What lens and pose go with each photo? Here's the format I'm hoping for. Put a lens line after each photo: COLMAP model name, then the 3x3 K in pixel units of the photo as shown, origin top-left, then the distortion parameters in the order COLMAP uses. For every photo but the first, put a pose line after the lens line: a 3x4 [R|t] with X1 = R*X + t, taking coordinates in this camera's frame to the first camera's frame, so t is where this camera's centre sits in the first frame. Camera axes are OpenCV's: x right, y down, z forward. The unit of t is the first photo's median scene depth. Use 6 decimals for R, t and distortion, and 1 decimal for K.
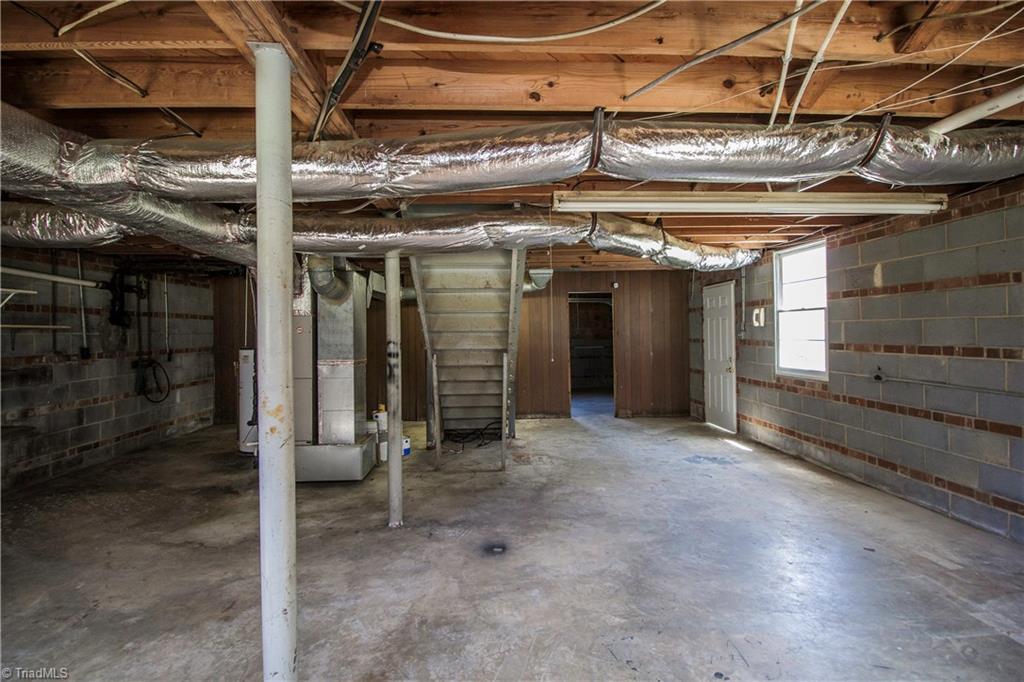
lens RADIAL K [[474.3, 0, 512.1], [0, 474.3, 326.7], [0, 0, 1]] dist [-0.001506, -0.010106]
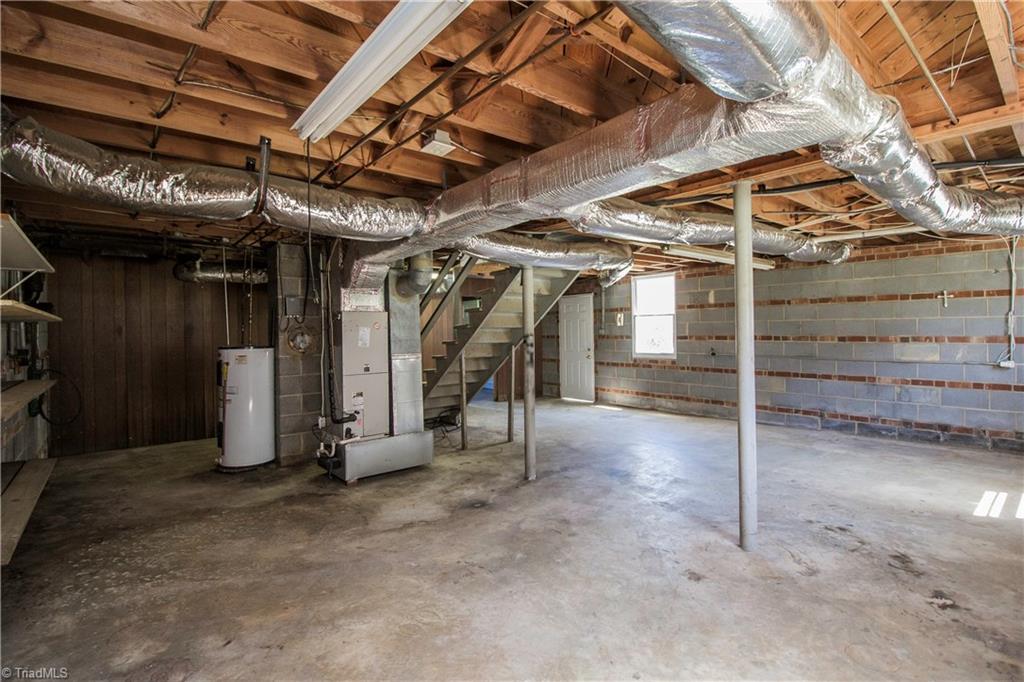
lens RADIAL K [[474.3, 0, 512.1], [0, 474.3, 326.7], [0, 0, 1]] dist [-0.001506, -0.010106]
pose [[0.806894, 0.004920, 0.590676, -0.826513], [-0.002112, 0.999983, -0.005444, 0.013962], [-0.590693, 0.003145, 0.806890, 0.000994]]
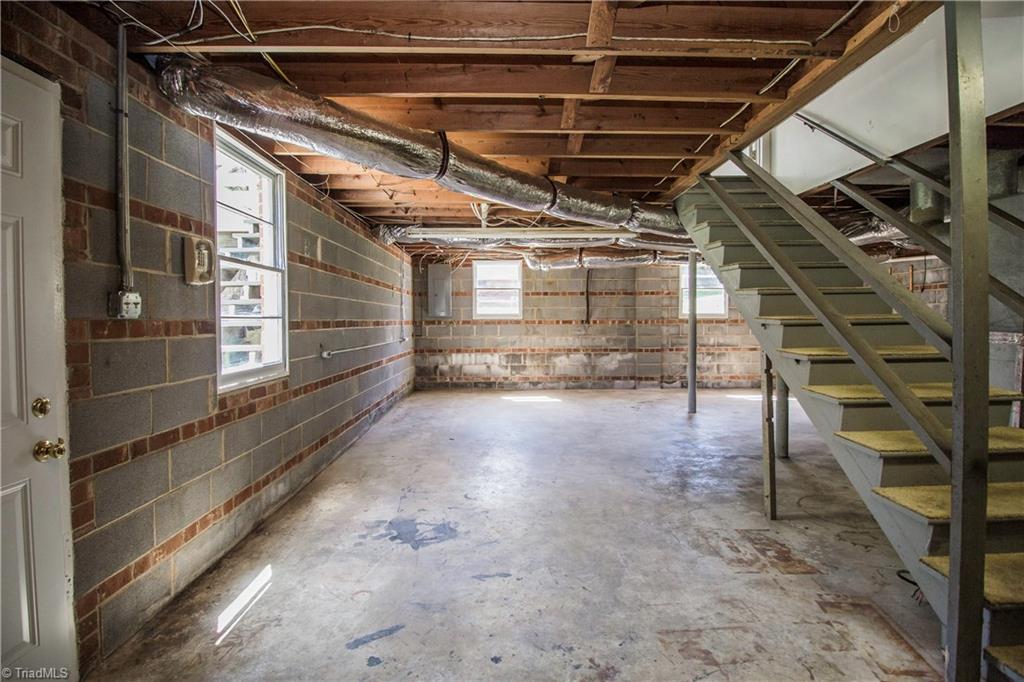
lens RADIAL K [[485.0, 0, 495.0], [0, 485.0, 323.6], [0, 0, 1]] dist [-0.004141, -0.001947]
pose [[-0.997369, 0.017950, 0.070228, 0.323829], [0.017944, 0.999839, -0.000710, 0.047112], [-0.070230, 0.000552, -0.997531, 1.824675]]
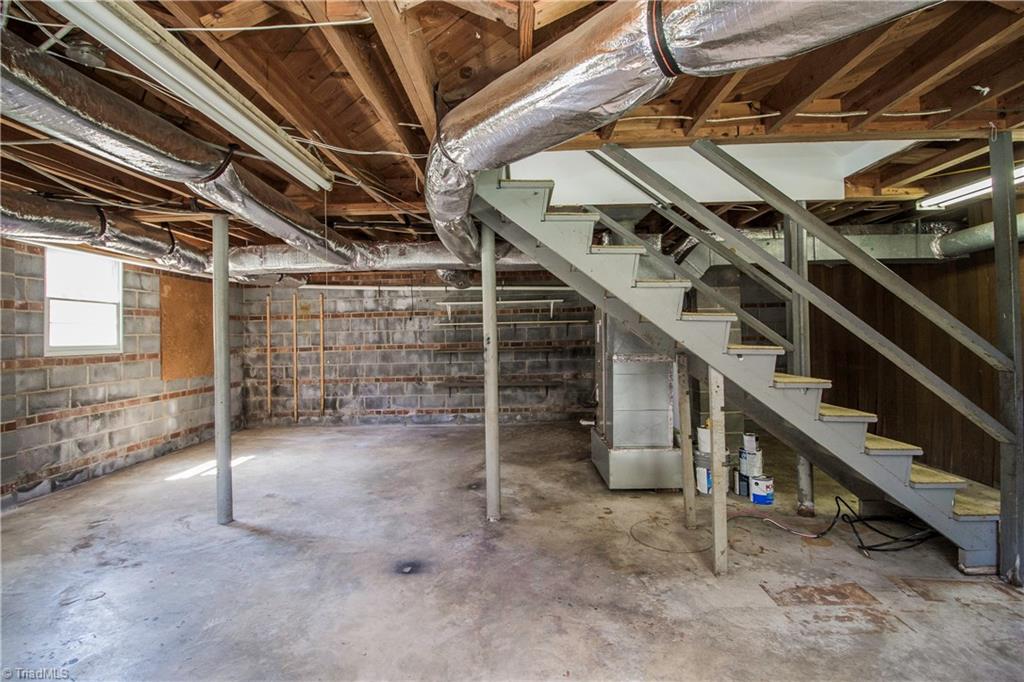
lens RADIAL K [[483.6, 0, 512.3], [0, 483.6, 327.2], [0, 0, 1]] dist [-0.001189, -0.012054]
pose [[-0.079668, 0.003832, -0.996814, 0.608784], [0.033163, 0.999449, 0.001191, 0.010309], [0.996270, -0.032962, -0.079751, 0.901366]]
